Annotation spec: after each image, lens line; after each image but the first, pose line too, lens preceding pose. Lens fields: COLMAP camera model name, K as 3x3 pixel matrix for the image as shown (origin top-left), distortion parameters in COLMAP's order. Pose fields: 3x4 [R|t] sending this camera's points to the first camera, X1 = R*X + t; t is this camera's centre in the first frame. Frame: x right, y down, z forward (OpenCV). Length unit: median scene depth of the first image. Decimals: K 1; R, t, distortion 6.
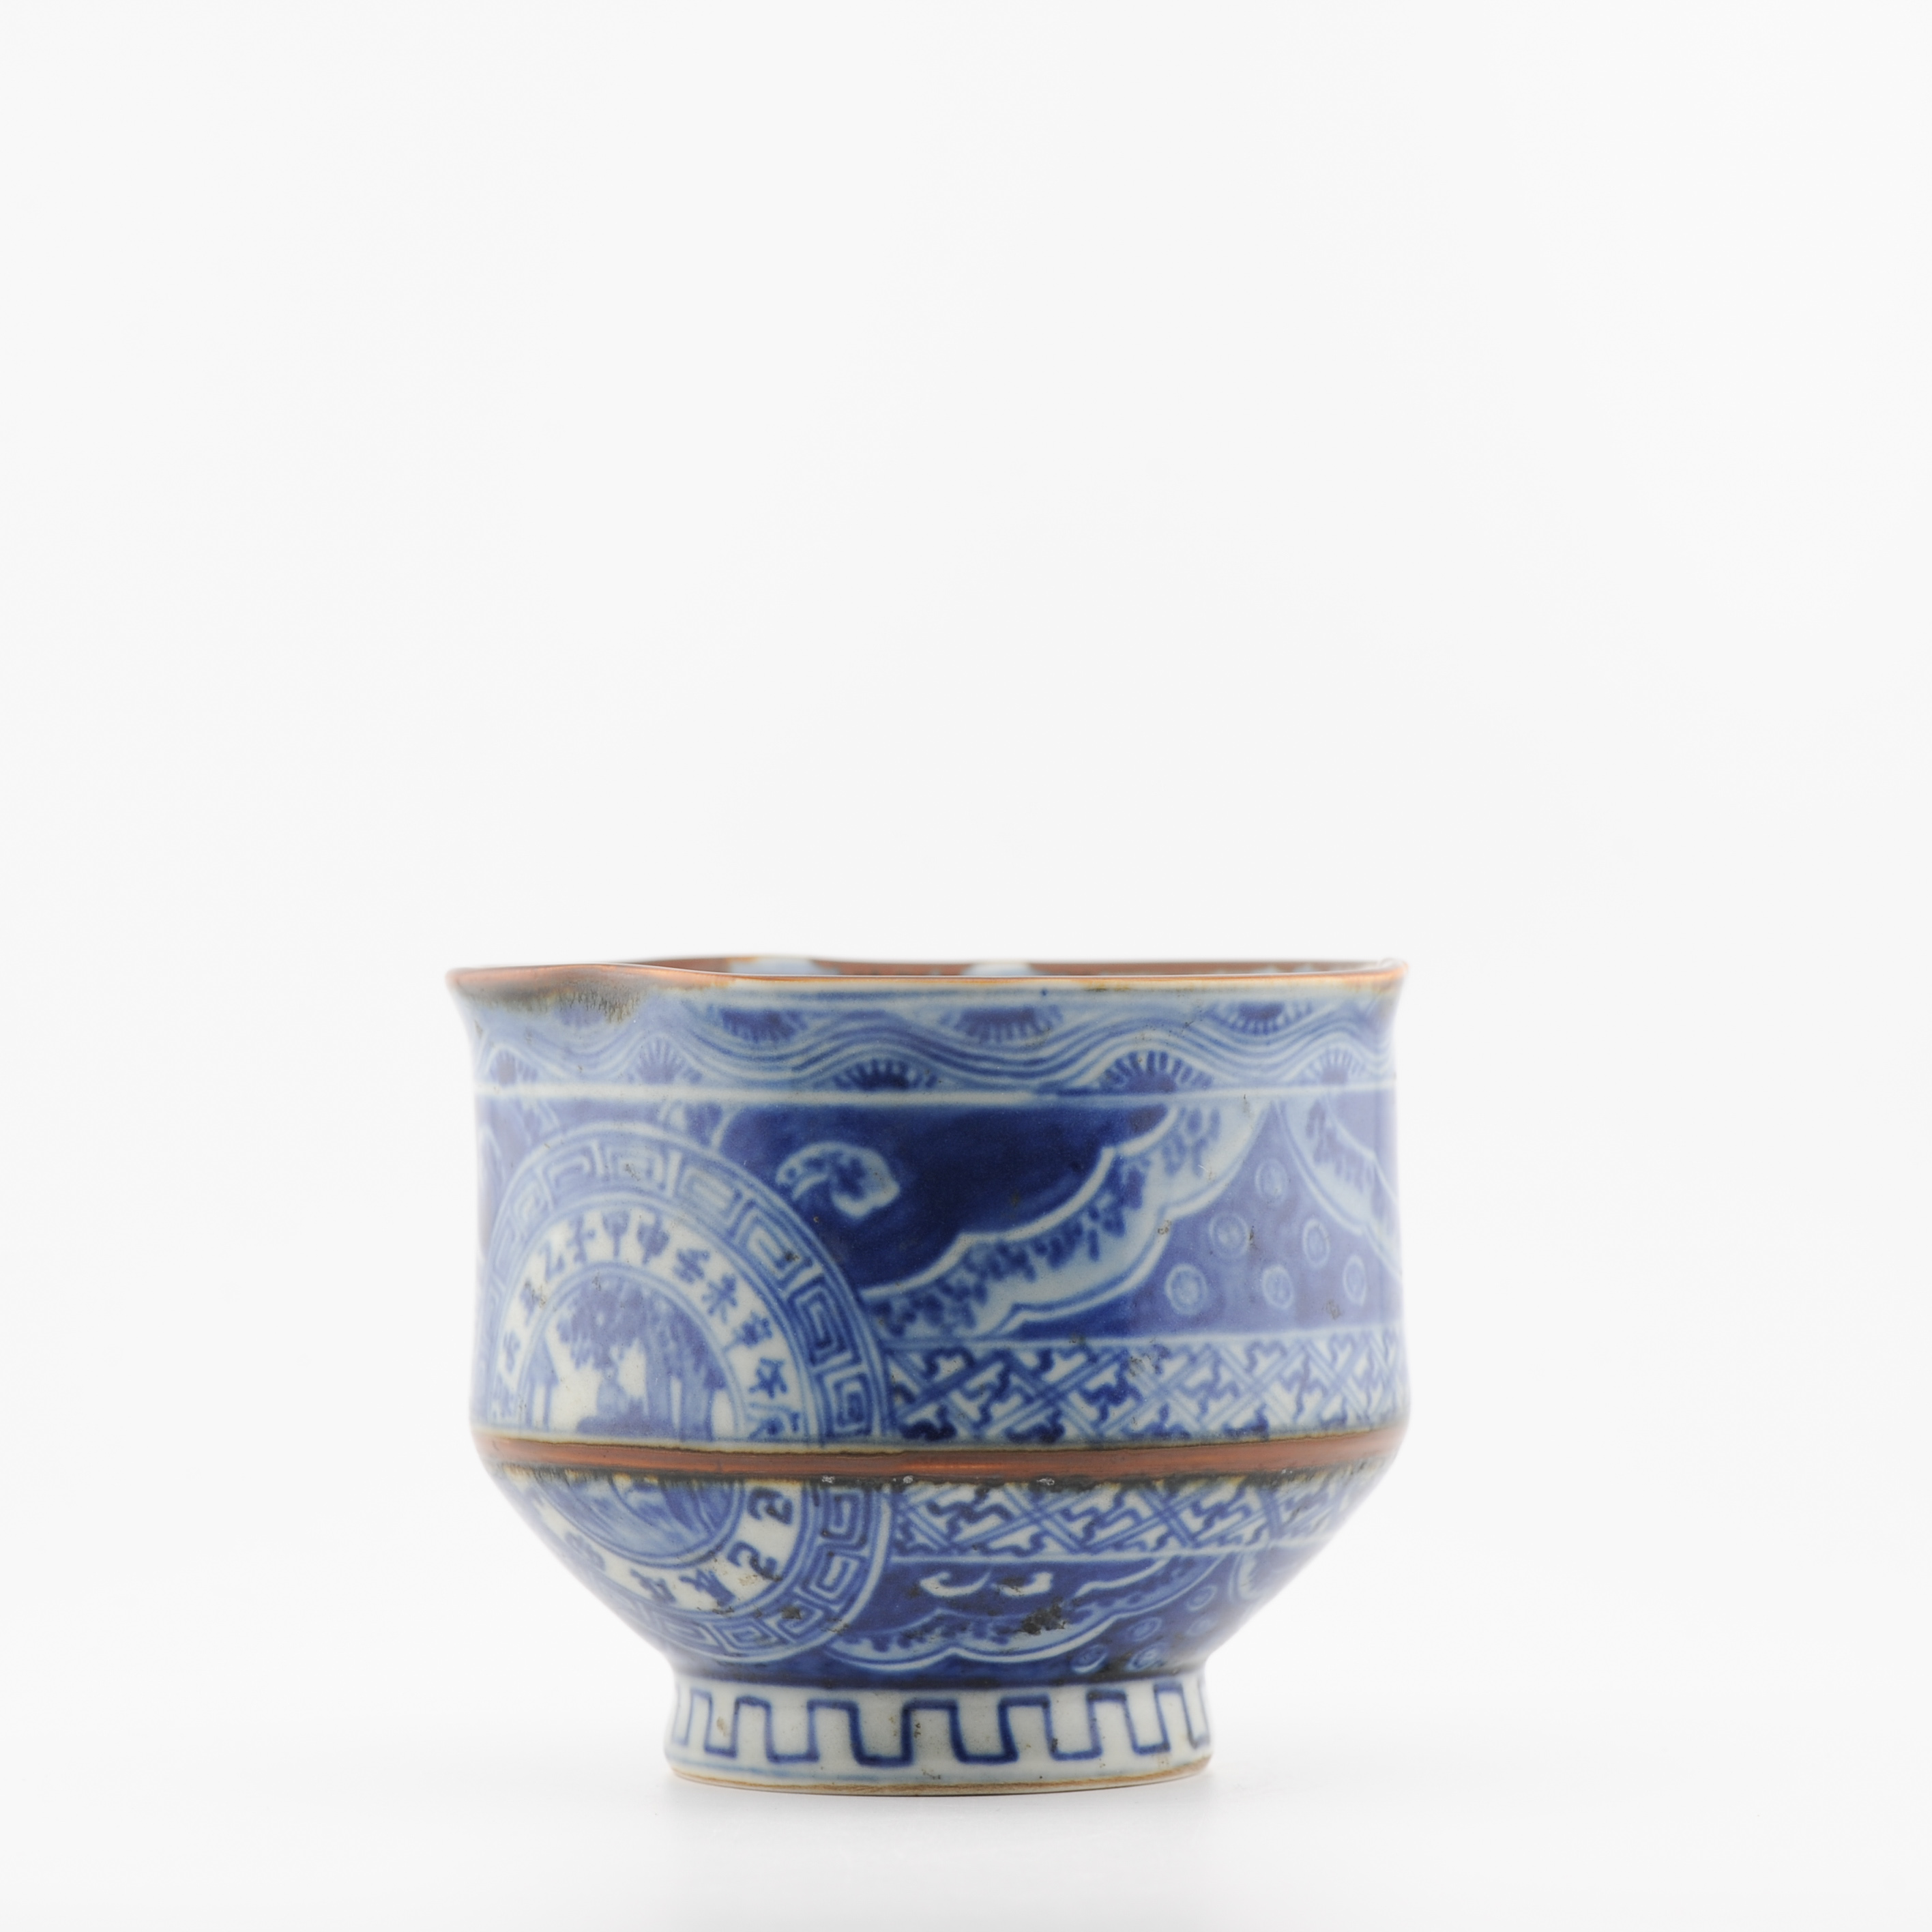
lens RADIAL K [[9378.0, 0, 966.0], [0, 9378.0, 966.0], [0, 0, 1]] dist [-0.270019, 2.649402]
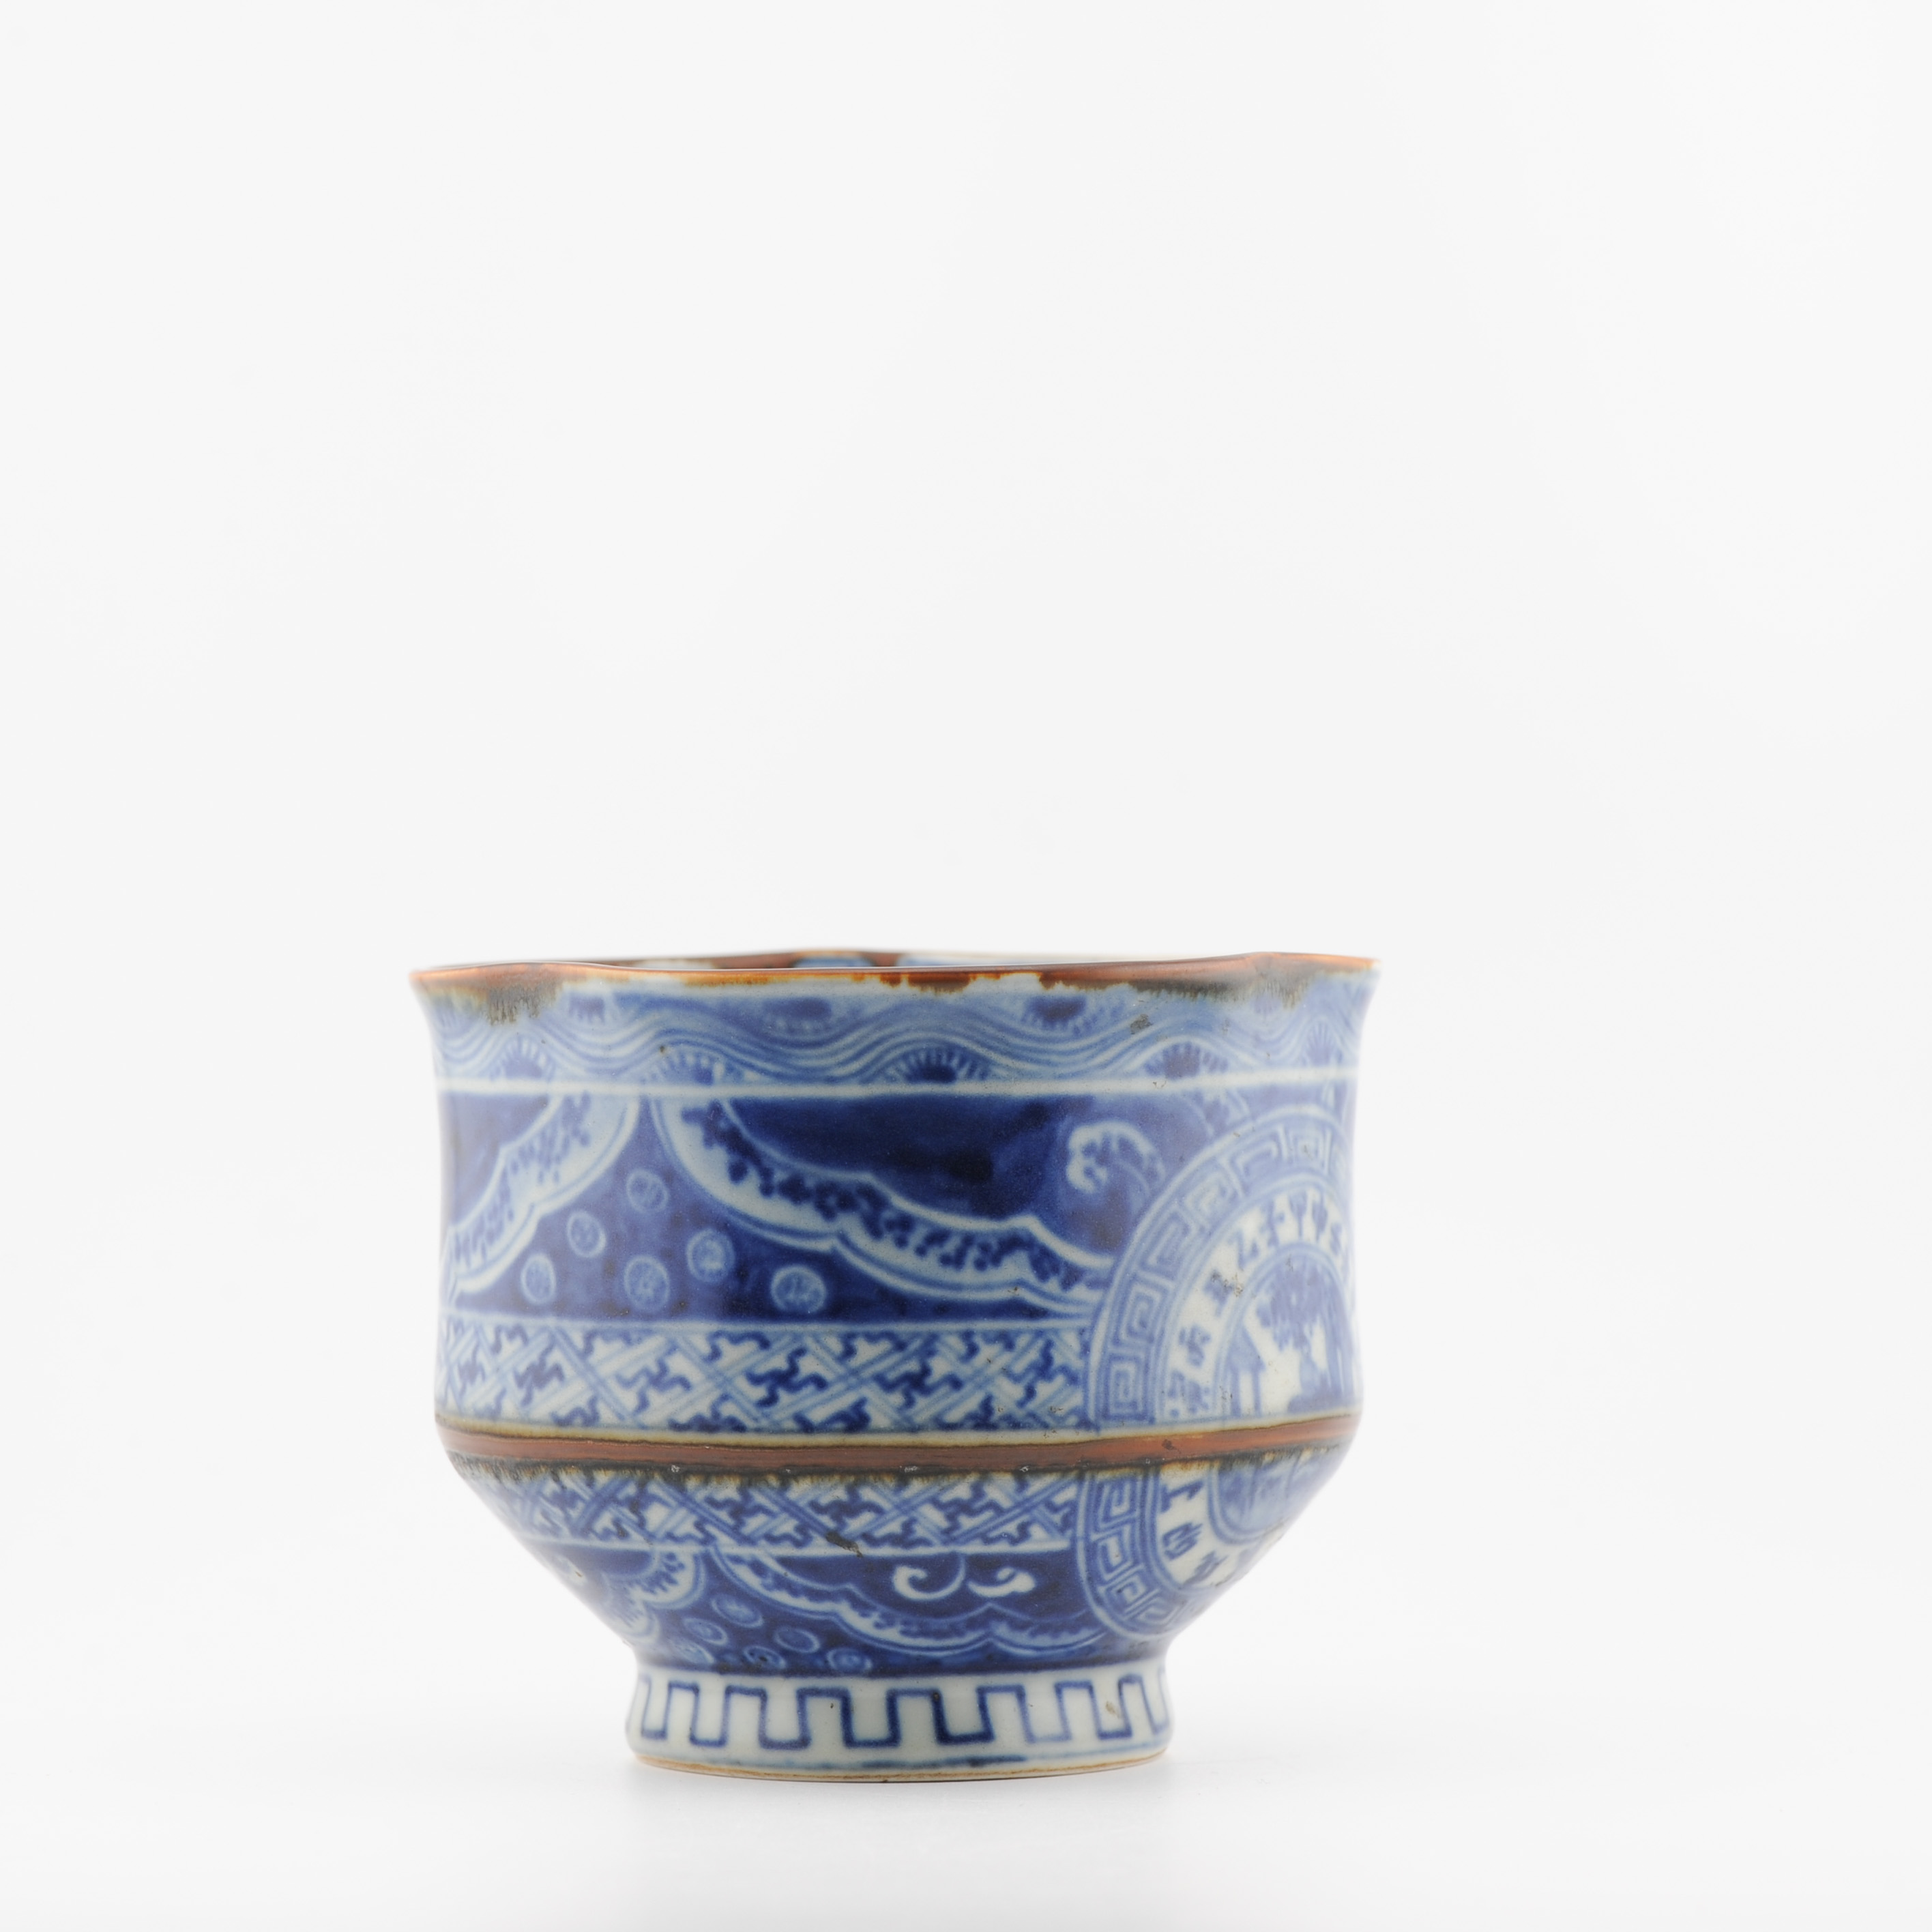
lens RADIAL K [[9378.0, 0, 966.0], [0, 9378.0, 966.0], [0, 0, 1]] dist [-0.270019, 2.649402]
pose [[-0.220449, -0.007962, 0.975366, -1.031222], [0.026304, 0.999554, 0.014104, -0.013990], [-0.975044, 0.028765, -0.220142, 1.264816]]
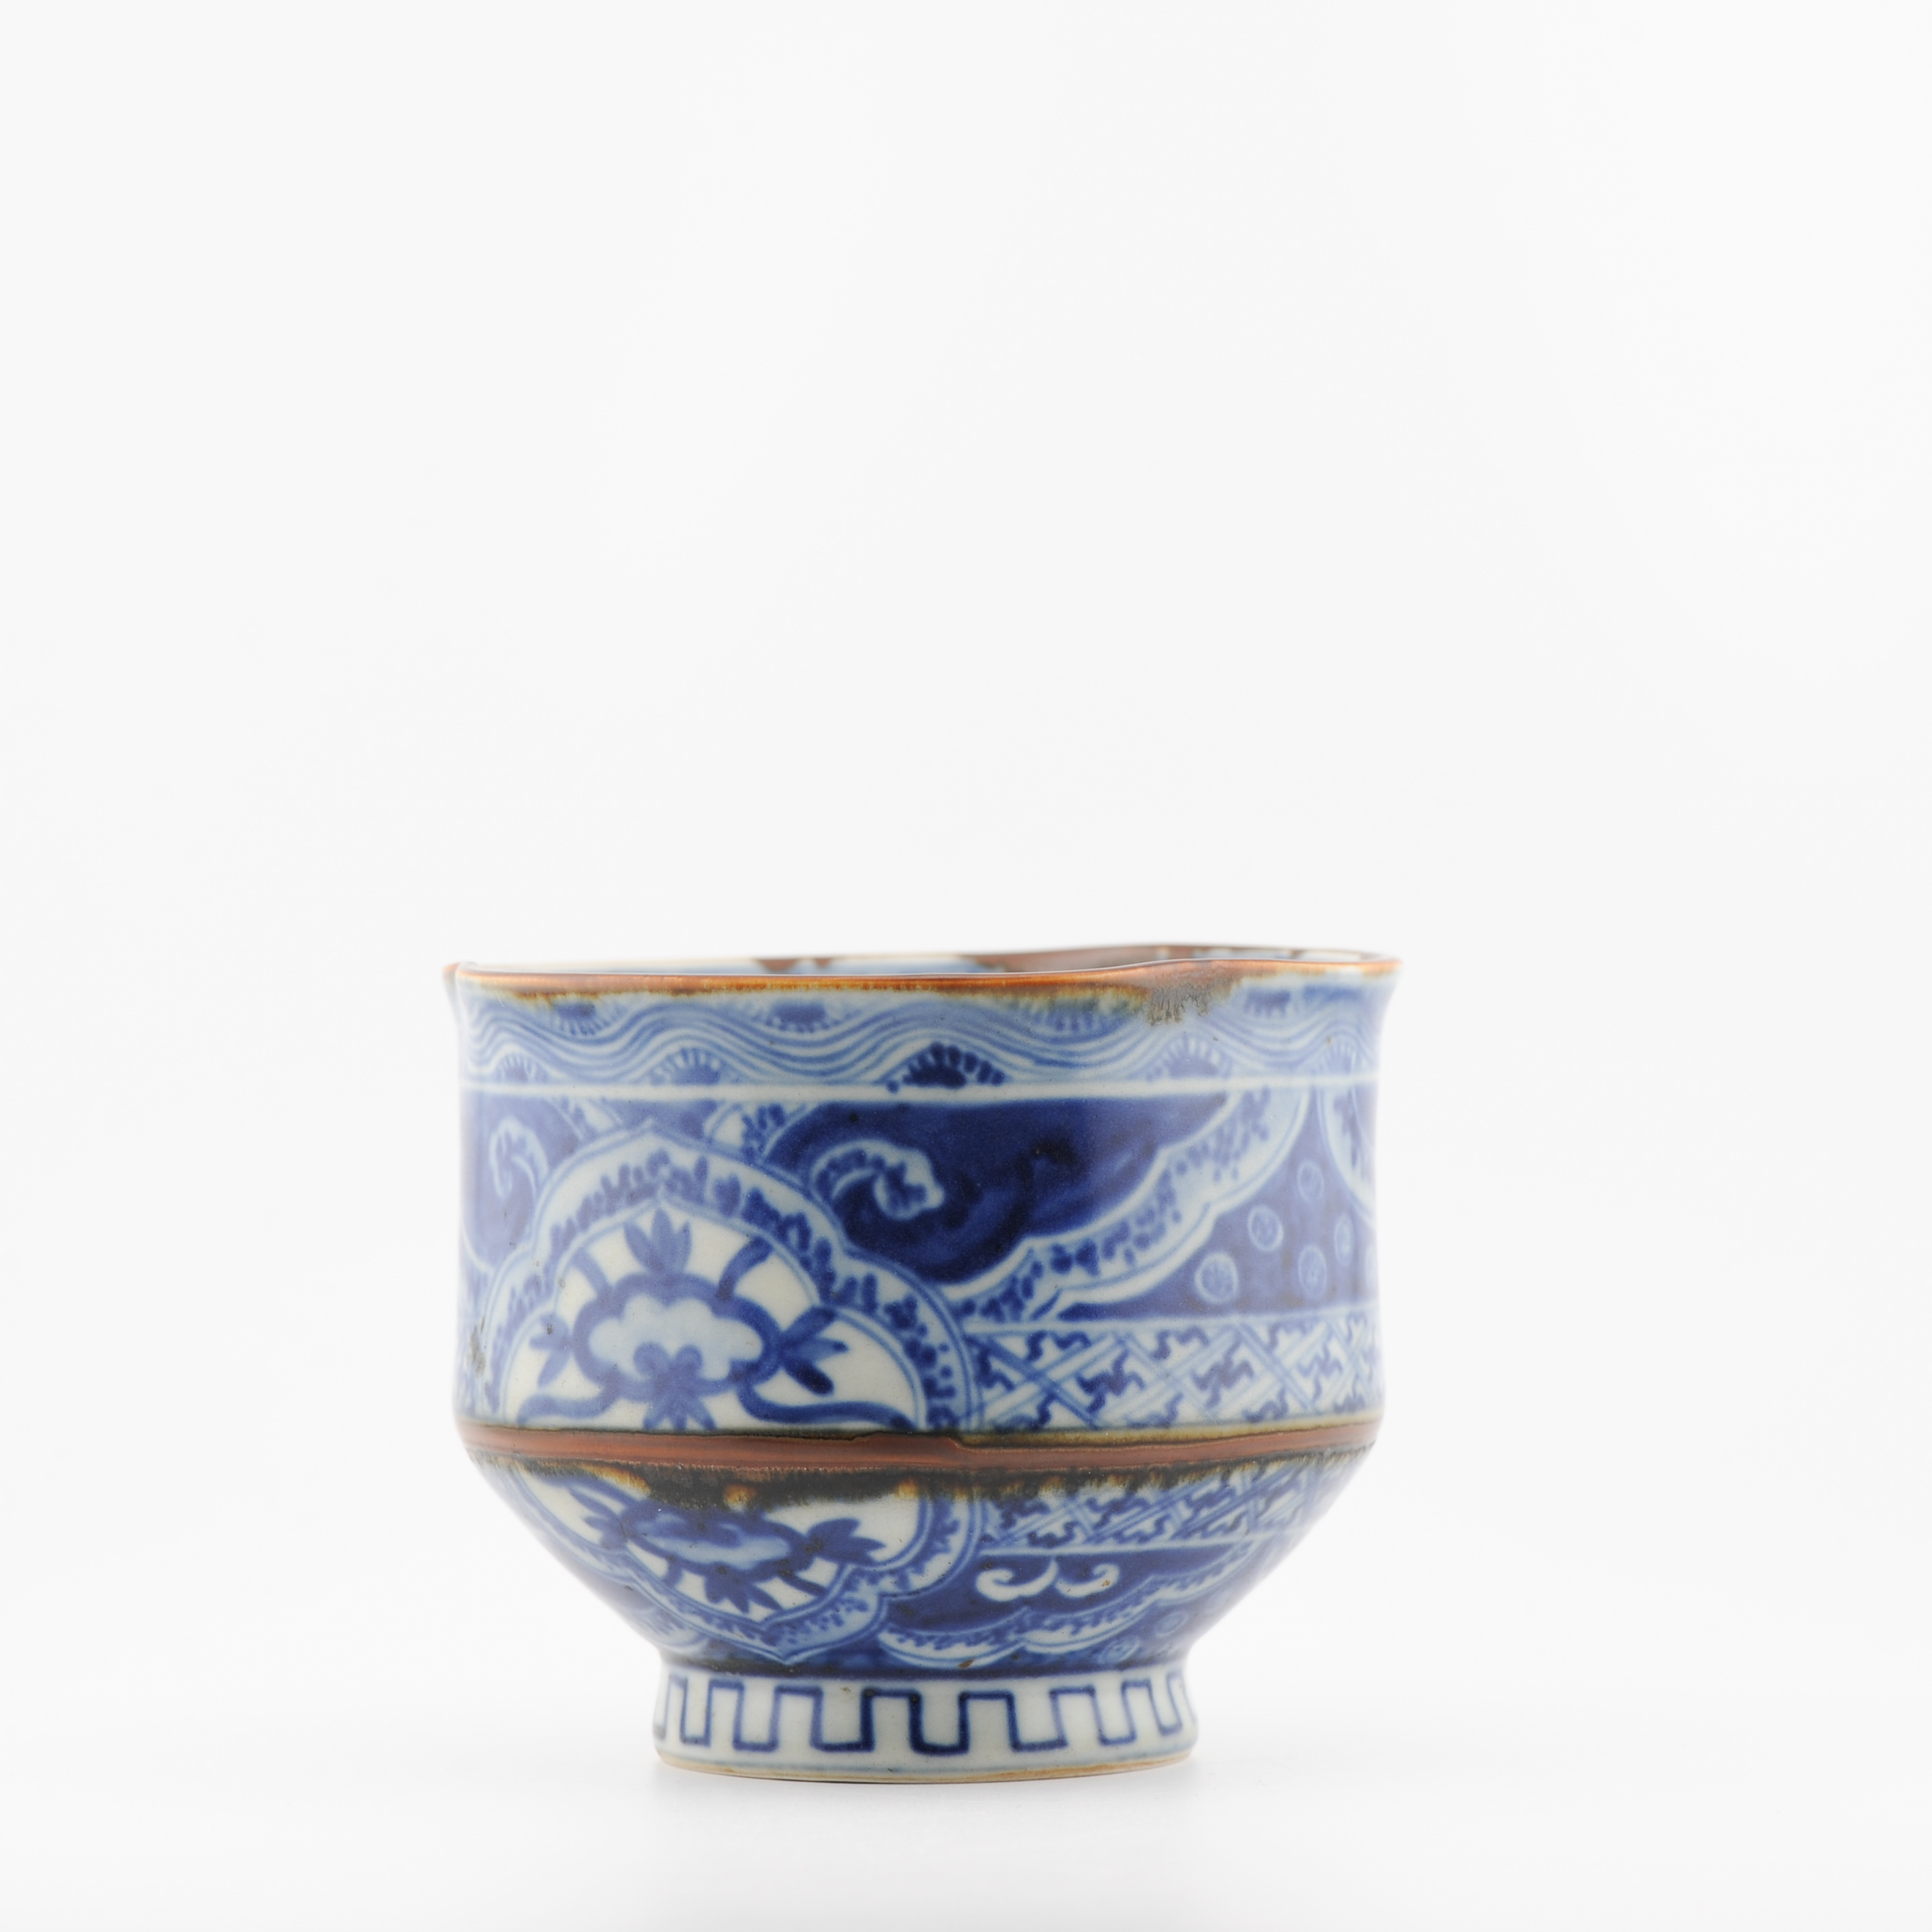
lens RADIAL K [[9378.0, 0, 966.0], [0, 9378.0, 966.0], [0, 0, 1]] dist [-0.270019, 2.649402]
pose [[-0.983274, 0.020304, -0.181000, 0.181335], [0.013654, 0.999188, 0.037908, -0.039213], [0.181623, 0.034802, -0.982752, 2.075008]]
